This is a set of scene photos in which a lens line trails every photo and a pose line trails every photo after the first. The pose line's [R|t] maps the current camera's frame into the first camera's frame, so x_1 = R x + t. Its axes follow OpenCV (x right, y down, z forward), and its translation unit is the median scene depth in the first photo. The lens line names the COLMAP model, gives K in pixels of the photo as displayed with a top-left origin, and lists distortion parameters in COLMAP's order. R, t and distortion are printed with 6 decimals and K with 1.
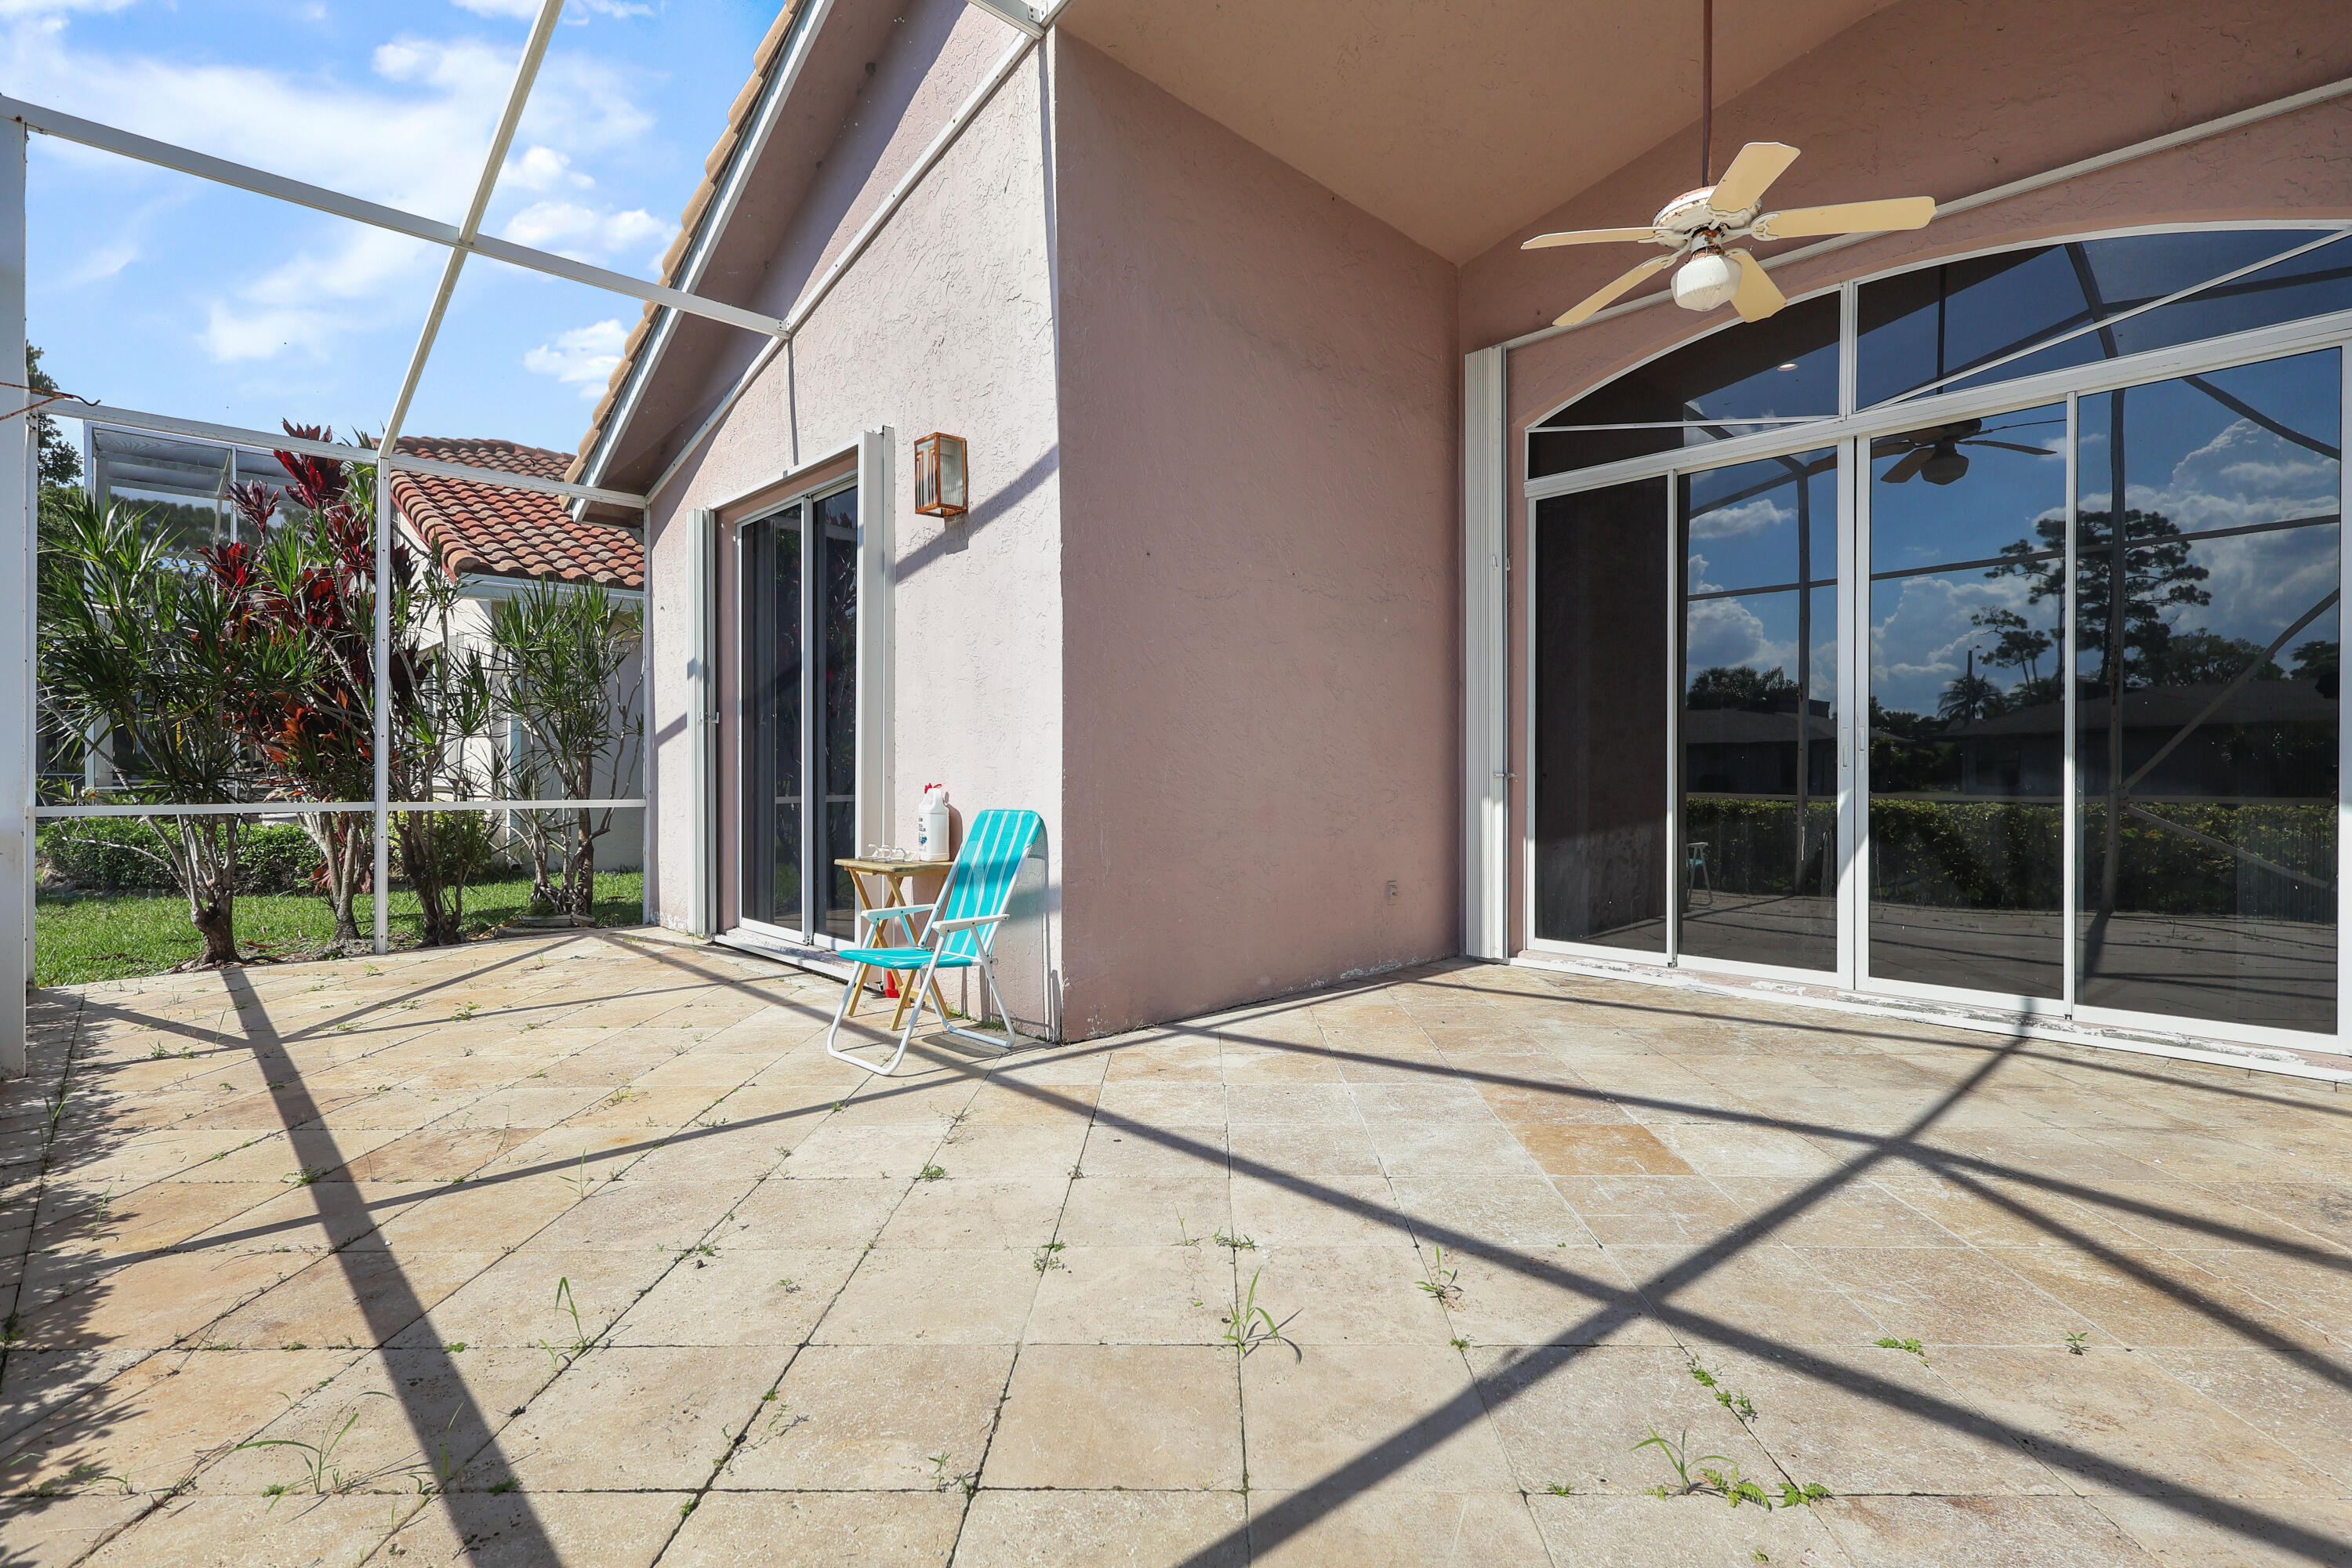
lens RADIAL K [[1102.0, 0, 1184.7], [0, 1102.0, 783.3], [0, 0, 1]] dist [-0.002323, 0.000460]
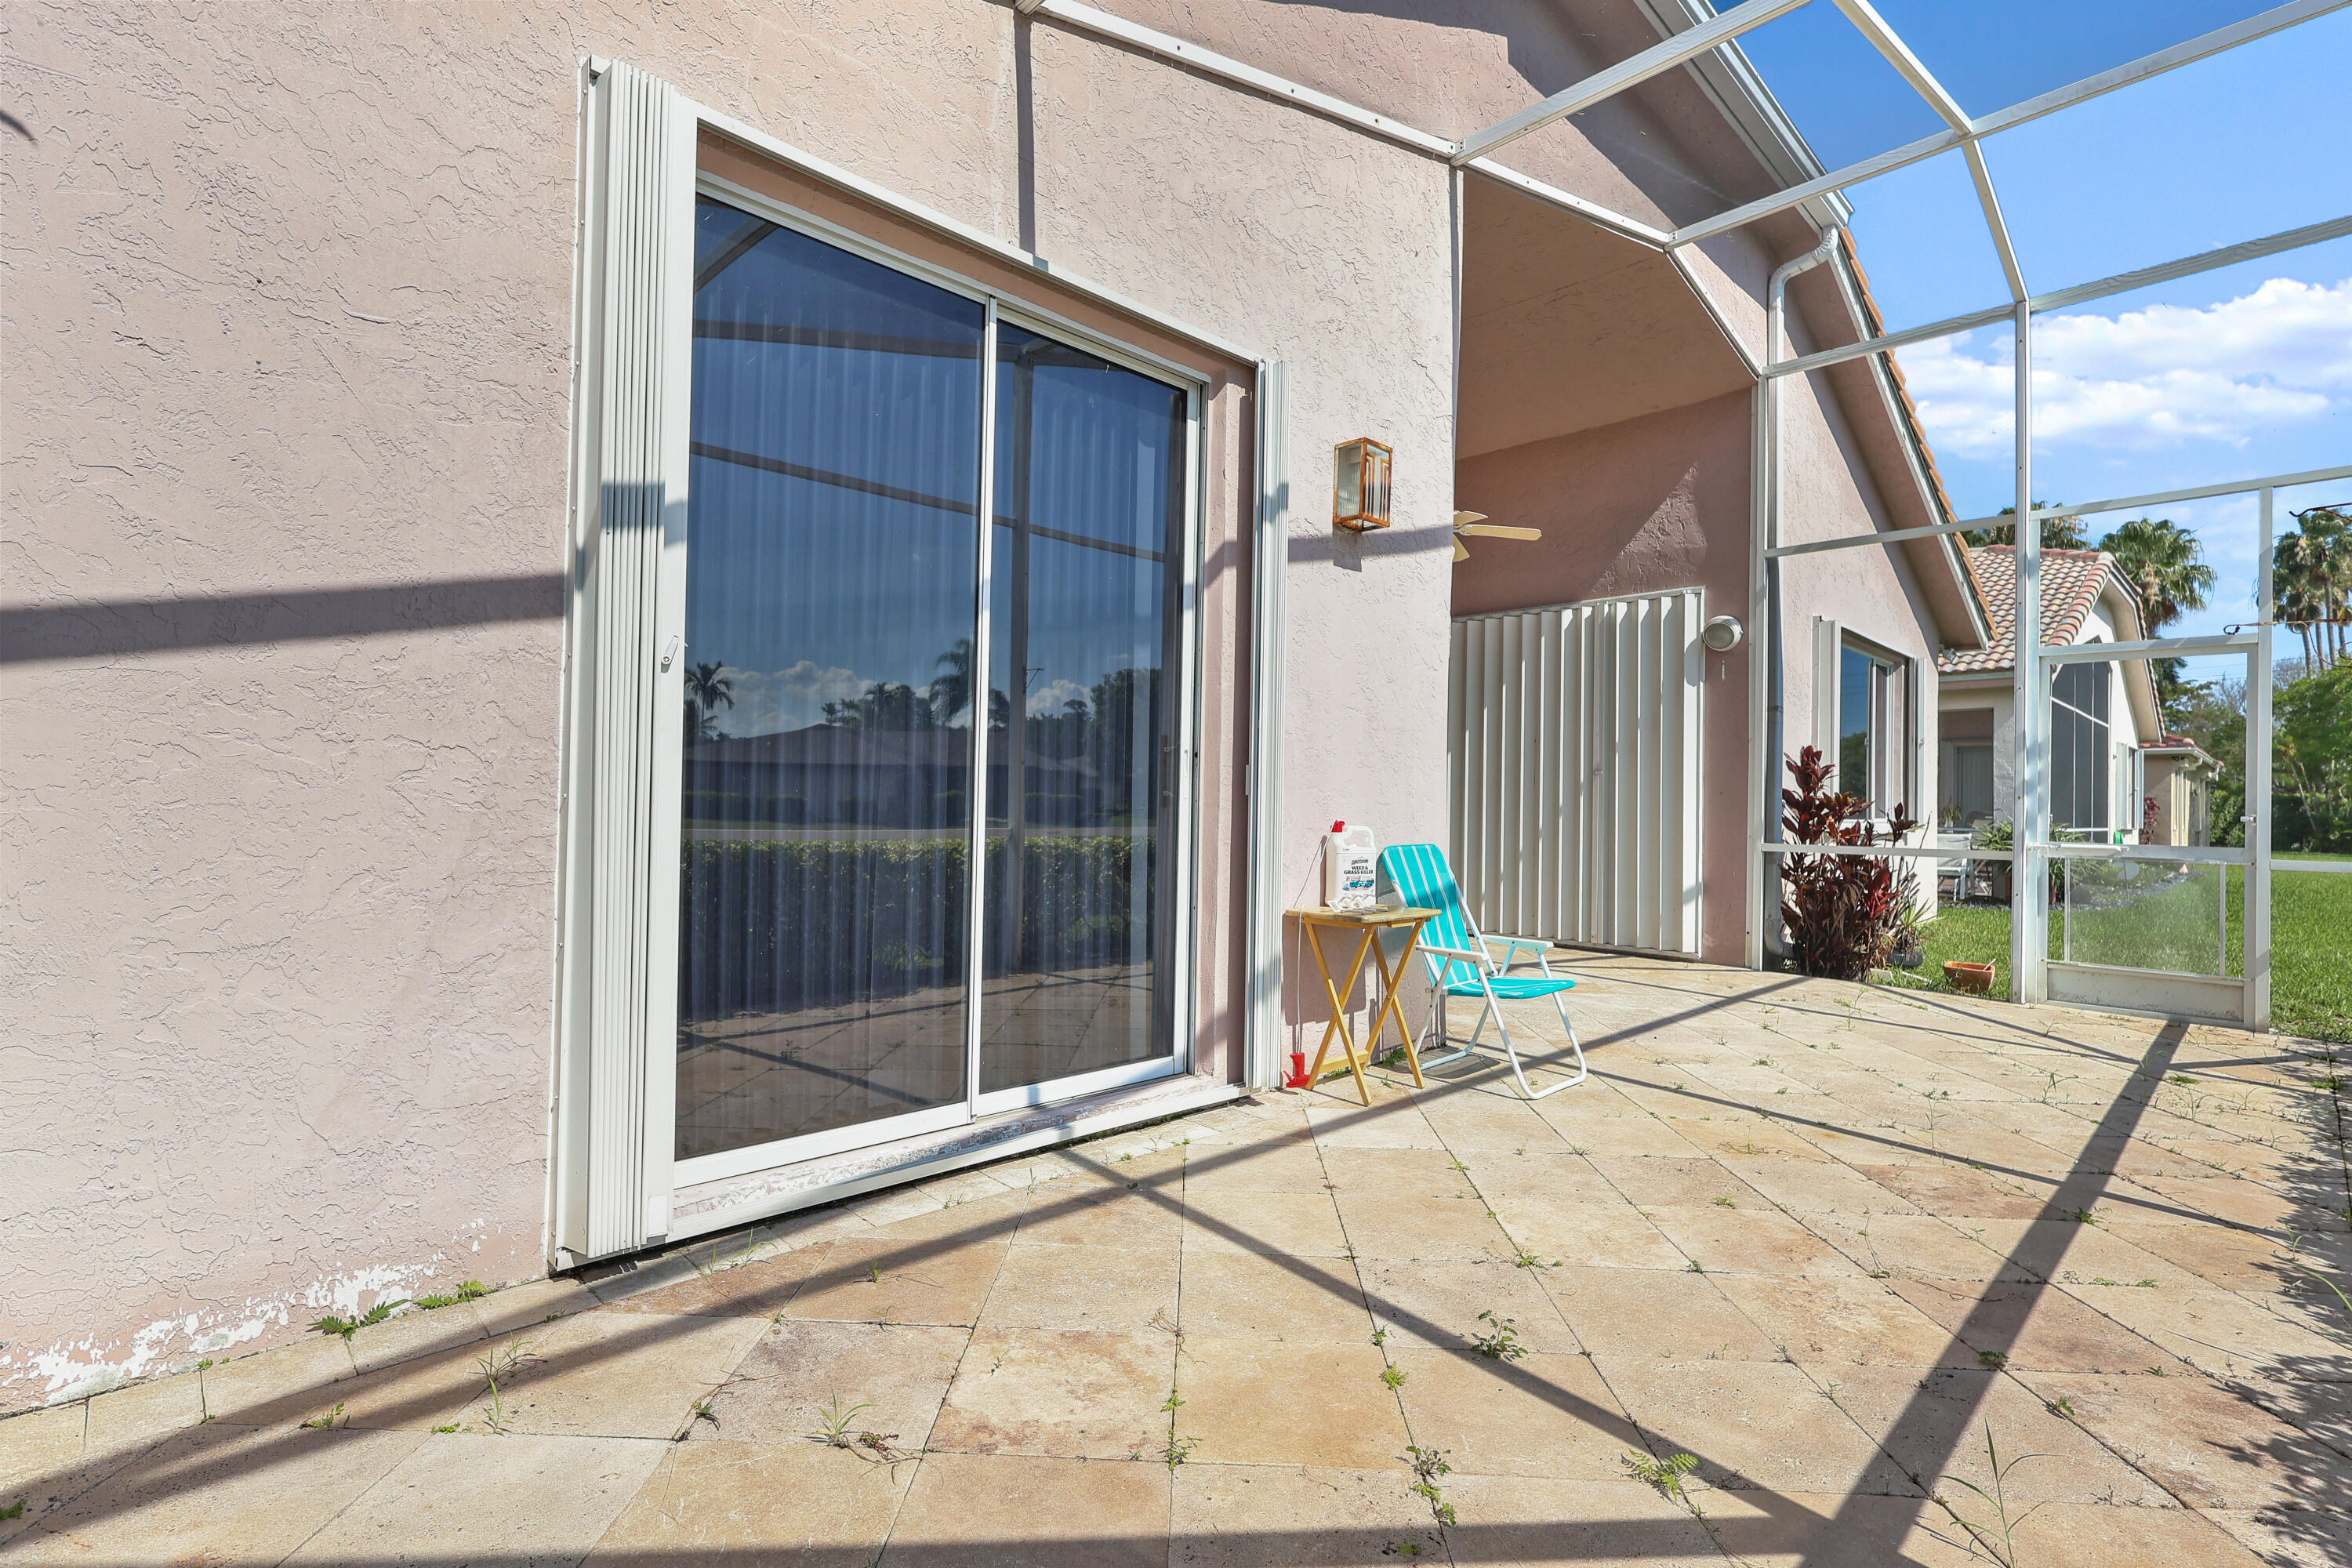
lens RADIAL K [[1102.0, 0, 1184.6], [0, 1102.0, 788.9], [0, 0, 1]] dist [-0.002323, 0.000460]
pose [[-0.013987, 0.015635, 0.999780, -1.817391], [-0.008768, 0.999837, -0.015758, -0.015383], [-0.999864, -0.008987, -0.013848, 1.857725]]
